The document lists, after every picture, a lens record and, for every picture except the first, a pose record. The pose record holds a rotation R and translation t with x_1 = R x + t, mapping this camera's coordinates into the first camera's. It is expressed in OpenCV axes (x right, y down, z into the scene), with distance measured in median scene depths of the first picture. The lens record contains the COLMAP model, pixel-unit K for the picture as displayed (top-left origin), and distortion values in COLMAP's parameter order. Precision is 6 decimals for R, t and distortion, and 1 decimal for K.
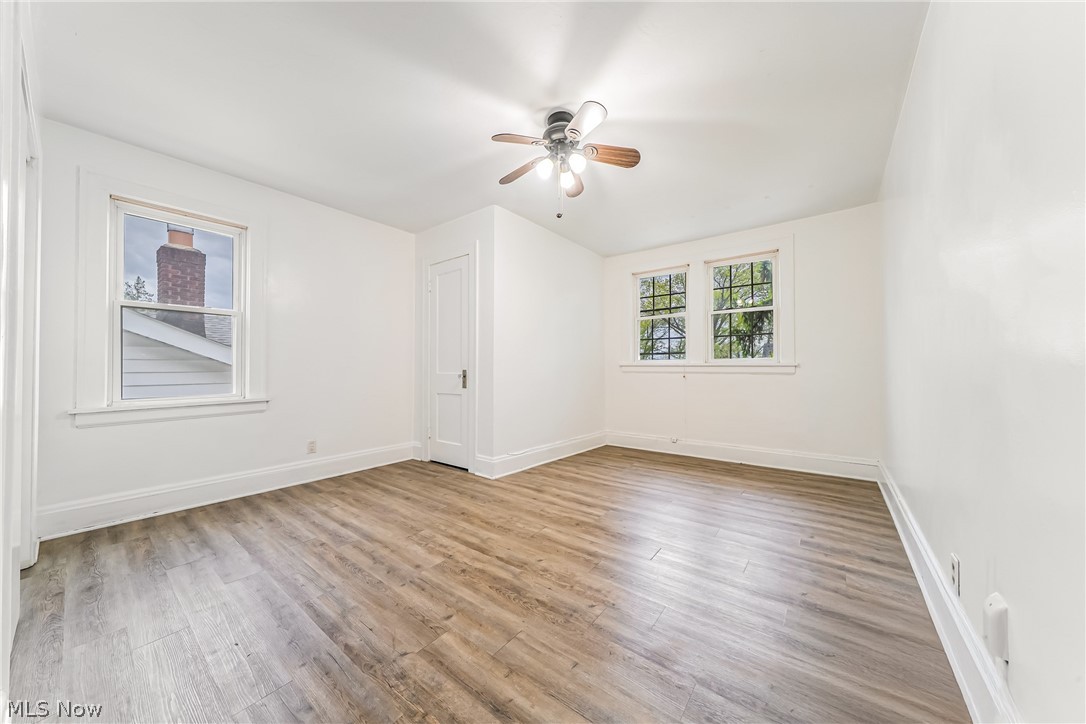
lens RADIAL K [[374.0, 0, 545.1], [0, 374.0, 363.5], [0, 0, 1]] dist [-0.001996, -0.000214]
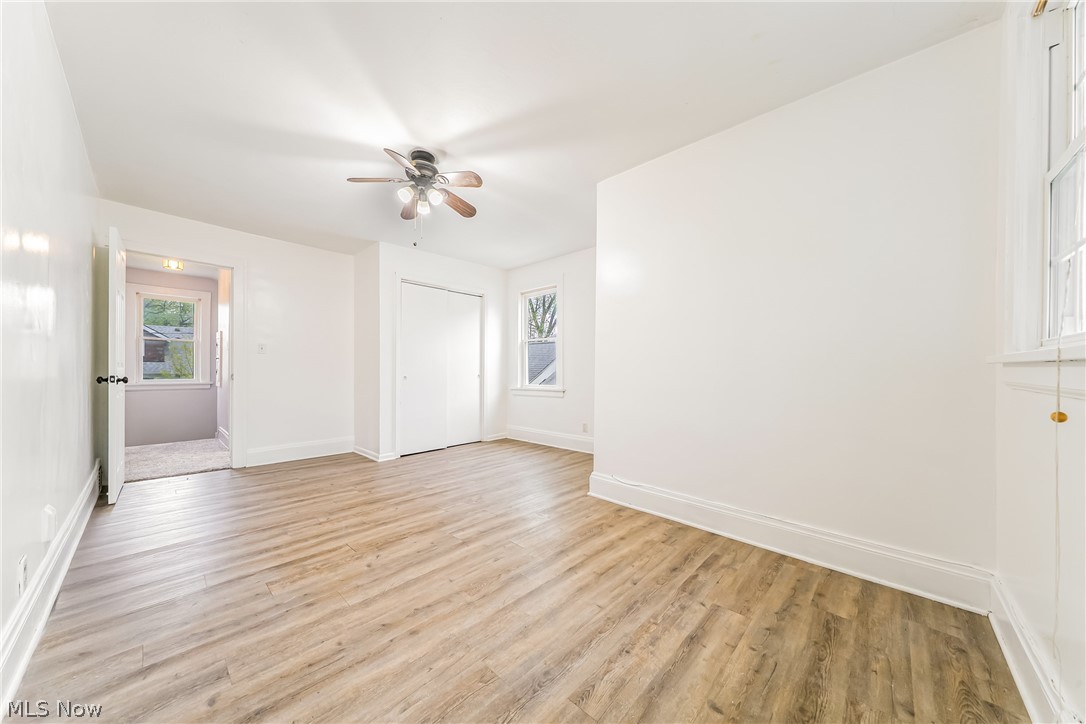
lens RADIAL K [[374.0, 0, 542.0], [0, 374.0, 371.2], [0, 0, 1]] dist [-0.001996, -0.000214]
pose [[-0.102448, 0.003134, -0.994733, 1.038394], [0.007057, 0.999972, 0.002424, 0.012815], [0.994713, -0.006772, -0.102468, 1.330650]]
